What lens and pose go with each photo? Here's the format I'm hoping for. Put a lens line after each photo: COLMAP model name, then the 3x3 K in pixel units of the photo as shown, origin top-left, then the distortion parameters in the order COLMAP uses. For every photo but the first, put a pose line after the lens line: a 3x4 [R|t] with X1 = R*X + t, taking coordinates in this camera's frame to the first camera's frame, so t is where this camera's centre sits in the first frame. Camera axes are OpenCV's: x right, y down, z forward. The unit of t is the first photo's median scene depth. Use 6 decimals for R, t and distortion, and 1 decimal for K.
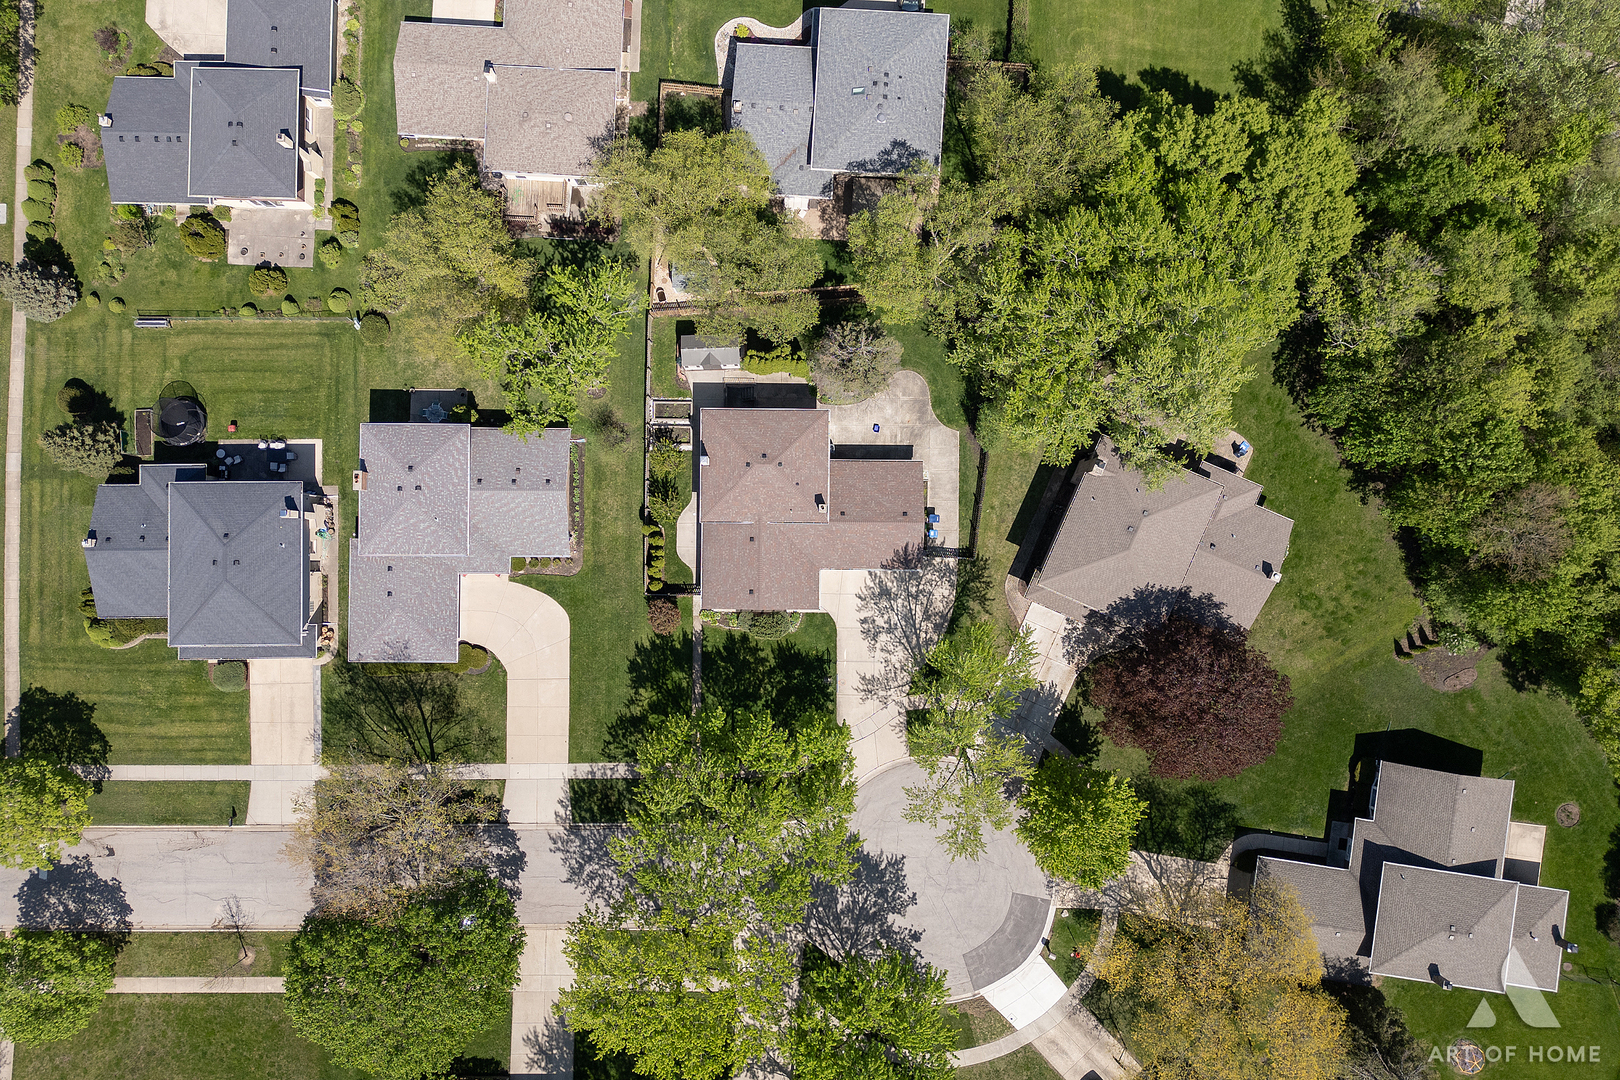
lens RADIAL K [[1121.0, 0, 807.6], [0, 1121.0, 533.1], [0, 0, 1]] dist [0.088504, -0.102749]
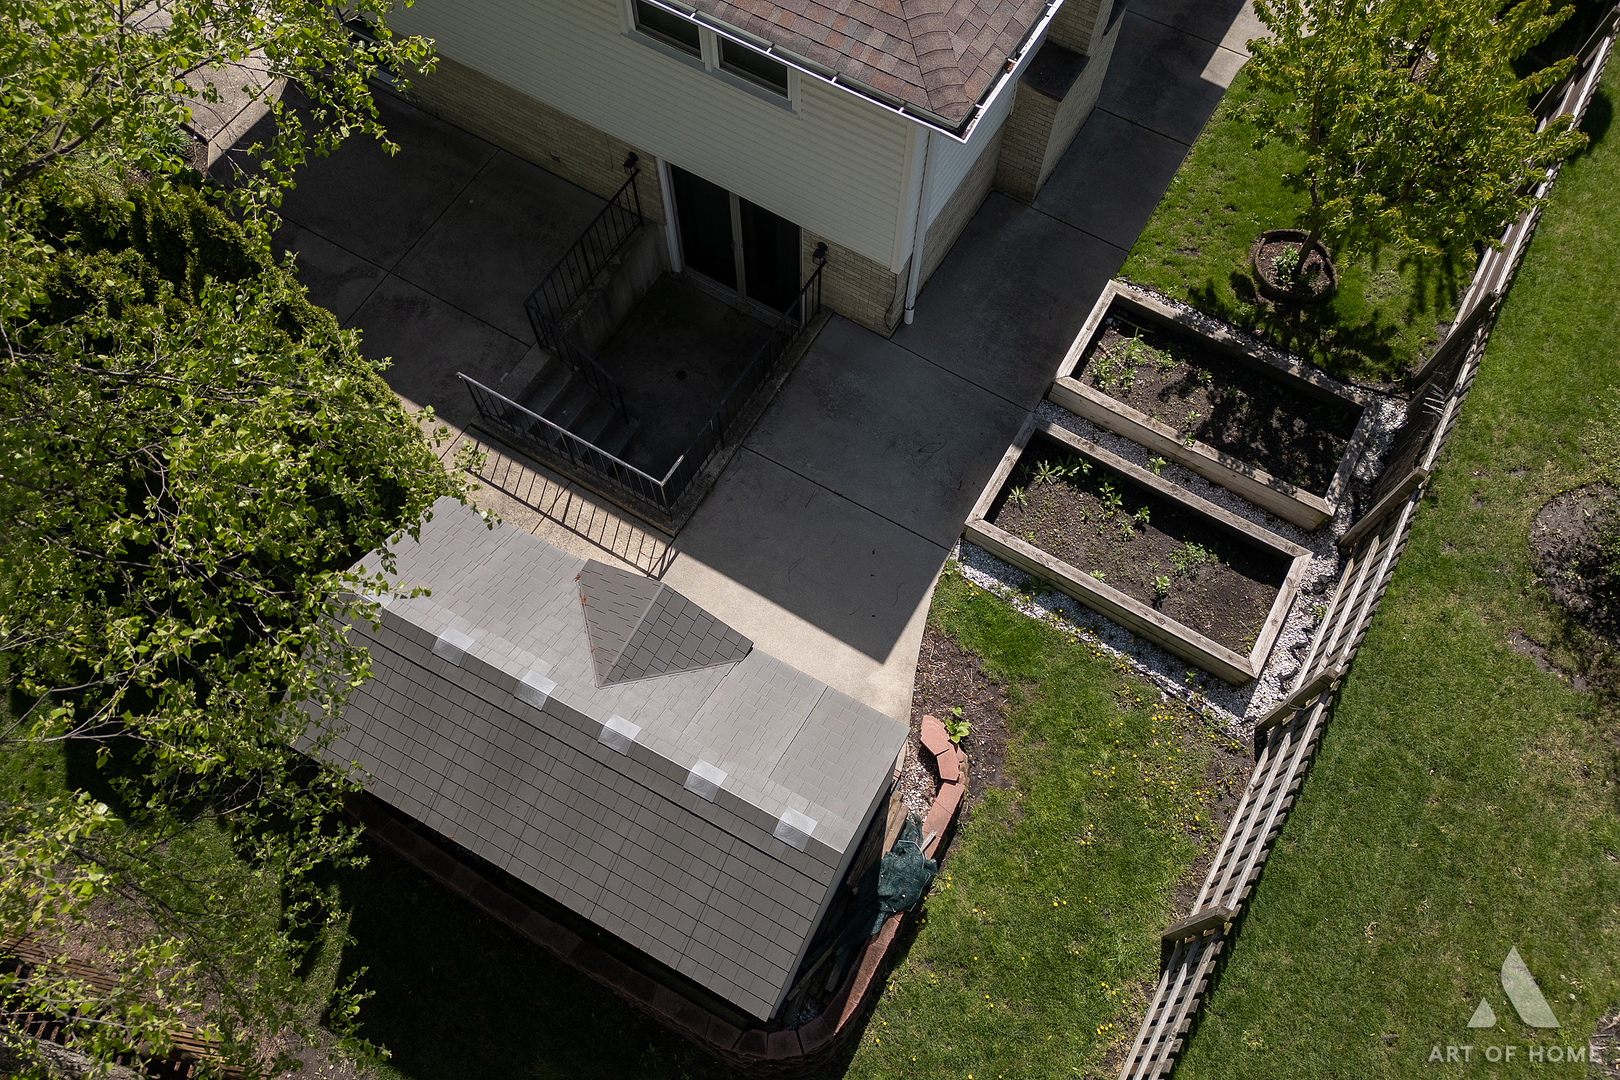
lens RADIAL K [[1121.0, 0, 807.6], [0, 1121.0, 533.1], [0, 0, 1]] dist [0.088504, -0.102749]
pose [[-0.866436, -0.439434, 0.237038, -0.117886], [0.499079, -0.775996, 0.385681, -0.175909], [0.014460, 0.452468, 0.891663, 0.890496]]
